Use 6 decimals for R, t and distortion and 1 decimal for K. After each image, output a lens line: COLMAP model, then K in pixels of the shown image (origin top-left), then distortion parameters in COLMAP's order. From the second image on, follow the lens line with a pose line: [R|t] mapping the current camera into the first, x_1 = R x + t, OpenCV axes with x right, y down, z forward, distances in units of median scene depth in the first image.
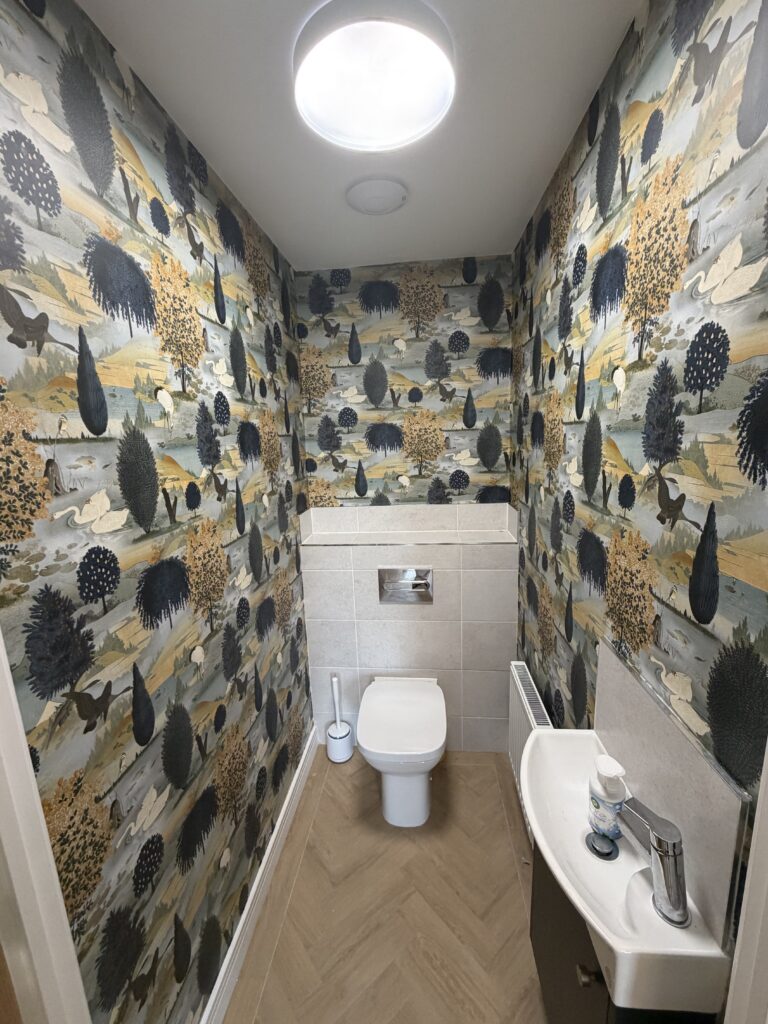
lens RADIAL K [[409.5, 0, 384.0], [0, 409.5, 512.0], [0, 0, 1]] dist [0.001036, 0.000175]
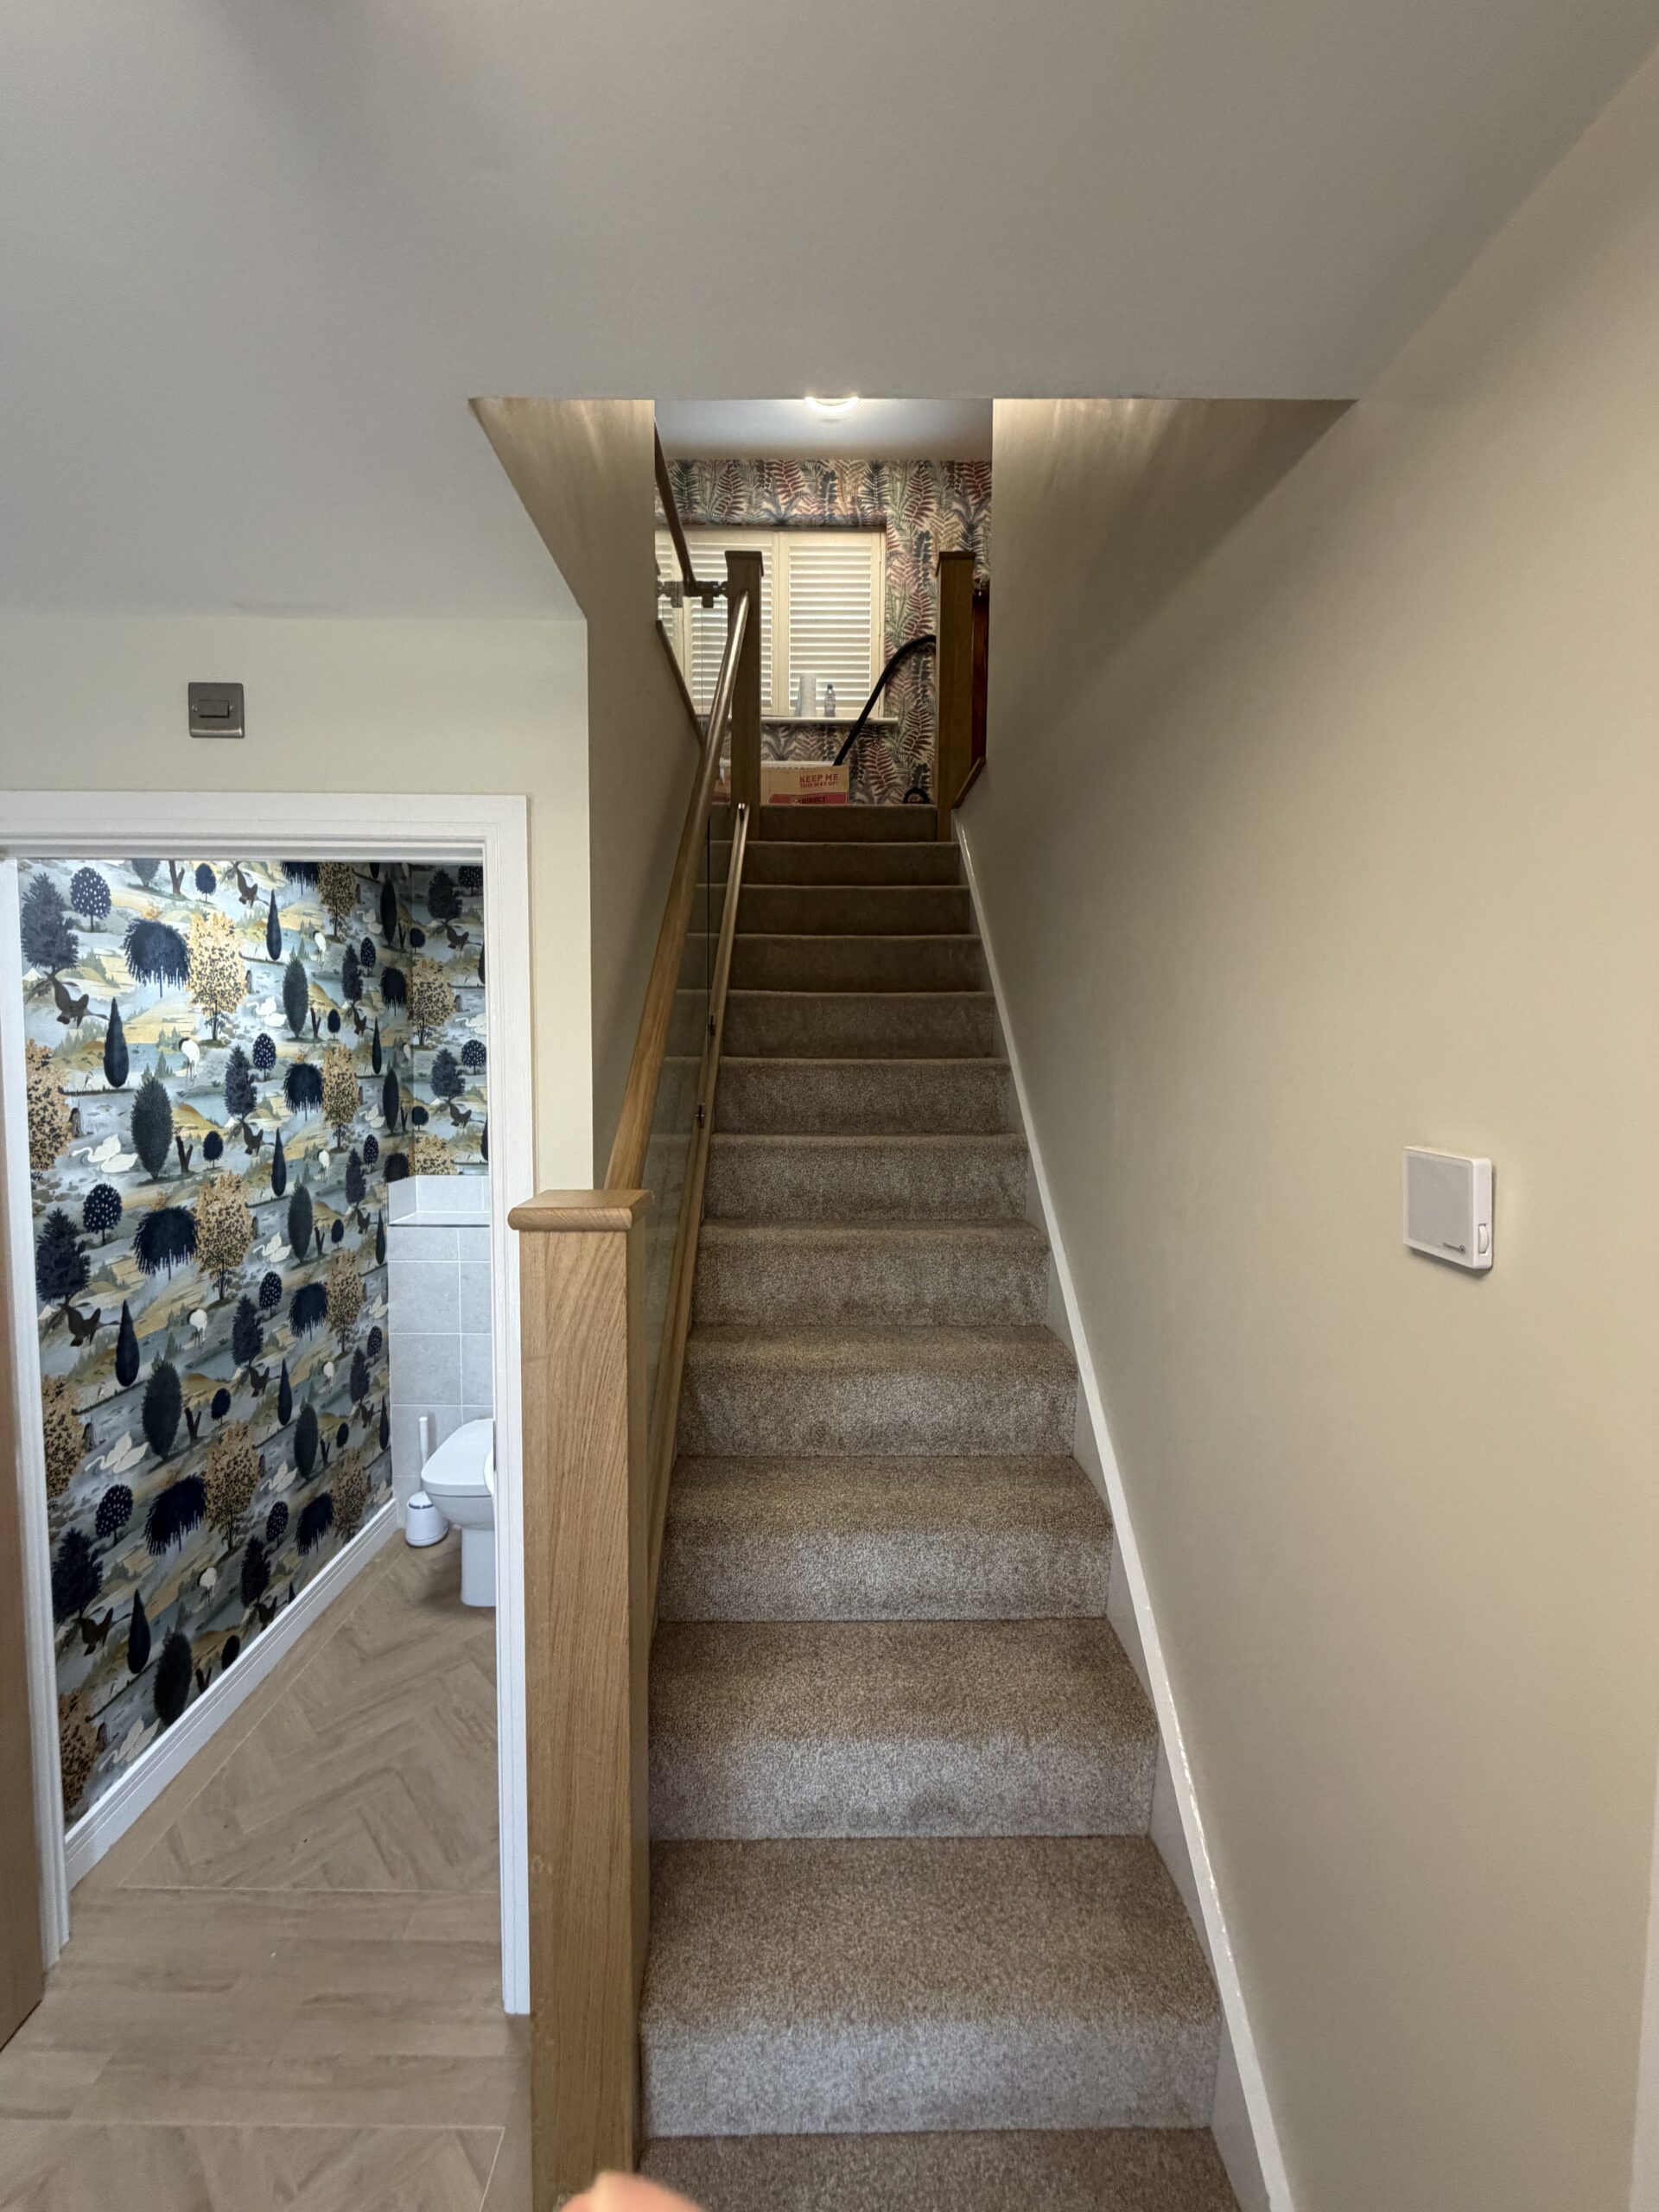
lens RADIAL K [[884.6, 0, 829.5], [0, 884.6, 1106.0], [0, 0, 1]] dist [0.001036, 0.000175]
pose [[0.994796, 0.040077, 0.093672, 0.695603], [-0.027989, 0.991512, -0.126968, 0.081682], [-0.097966, 0.123686, 0.987474, -1.078489]]
